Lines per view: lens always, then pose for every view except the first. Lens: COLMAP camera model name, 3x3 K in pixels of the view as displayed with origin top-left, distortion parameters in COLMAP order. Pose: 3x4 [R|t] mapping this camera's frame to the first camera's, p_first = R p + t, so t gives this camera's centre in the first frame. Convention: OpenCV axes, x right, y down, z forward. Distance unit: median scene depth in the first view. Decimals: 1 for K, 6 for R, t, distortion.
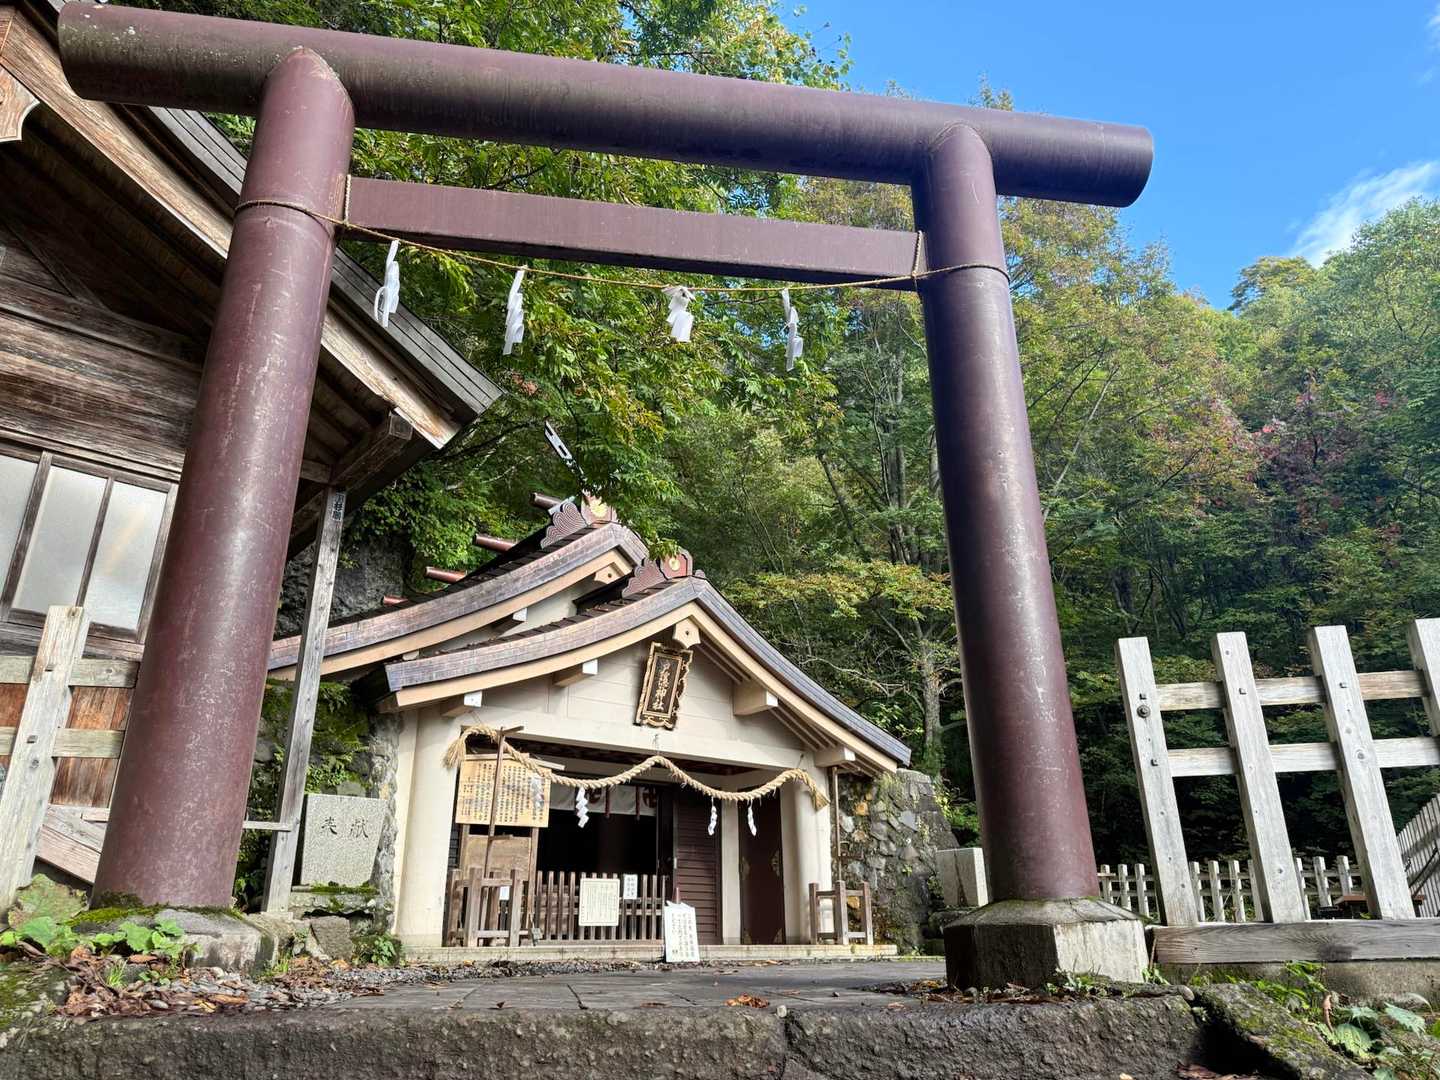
lens RADIAL K [[1016.5, 0, 720.0], [0, 1016.5, 540.0], [0, 0, 1]] dist [-0.003822, -0.001116]
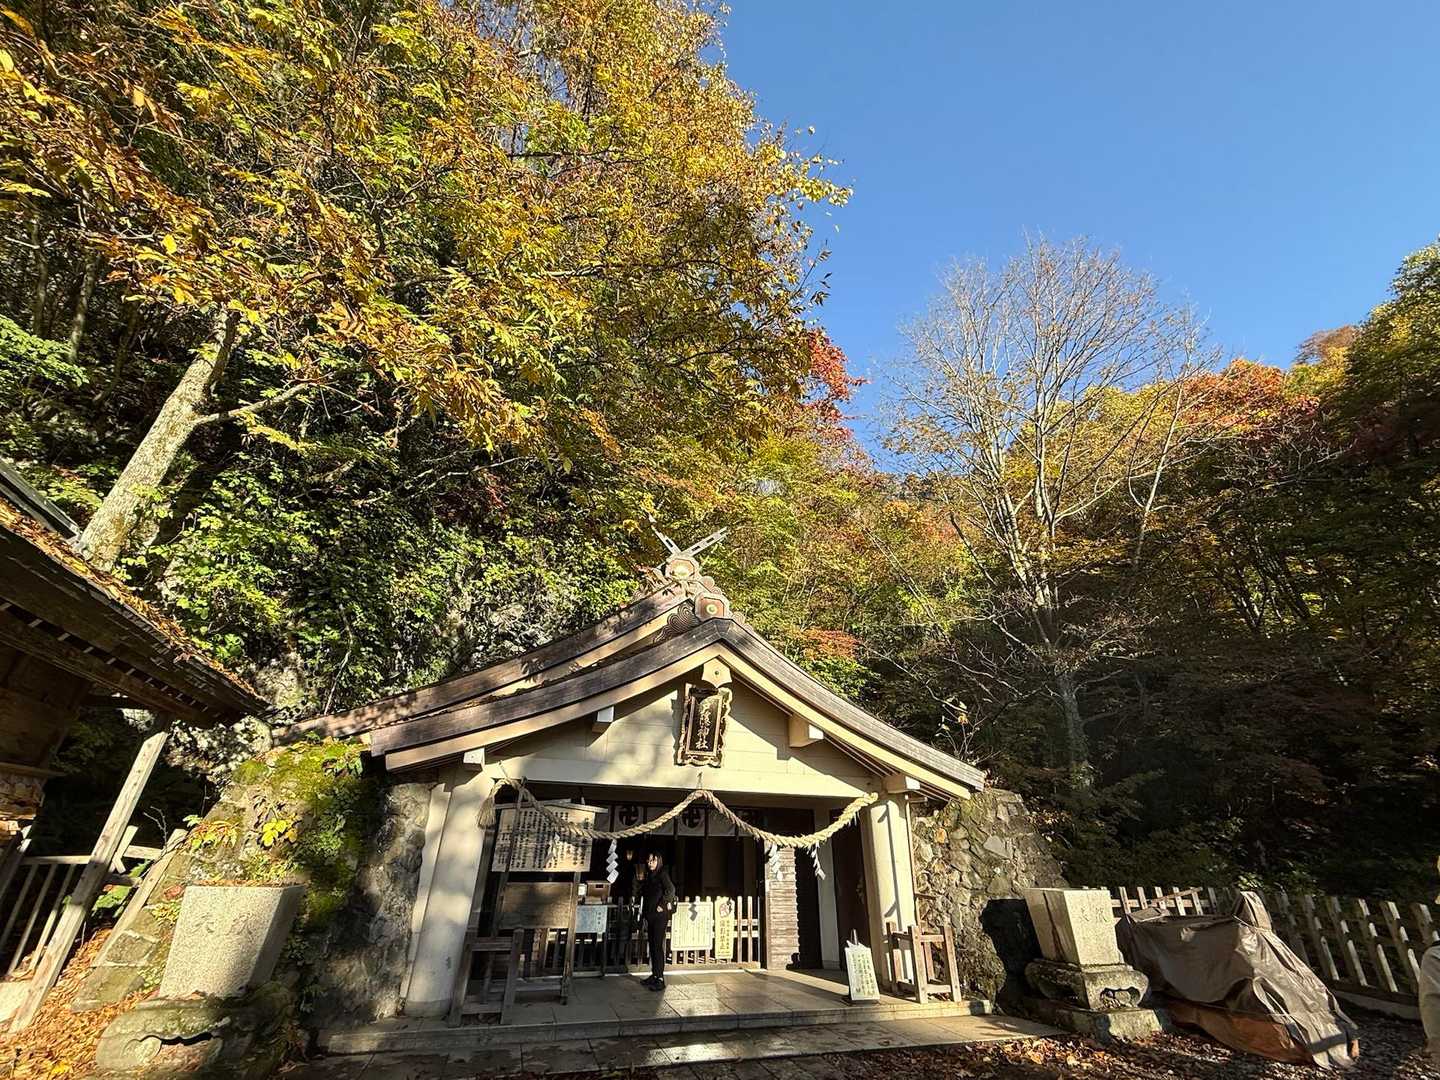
lens RADIAL K [[571.8, 0, 716.7], [0, 571.8, 569.1], [0, 0, 1]] dist [0.001264, 0.000103]
pose [[0.935901, -0.137750, -0.324212, 0.168111], [0.107918, 0.988238, -0.108352, 0.047566], [0.335324, 0.066418, 0.939759, 0.422693]]
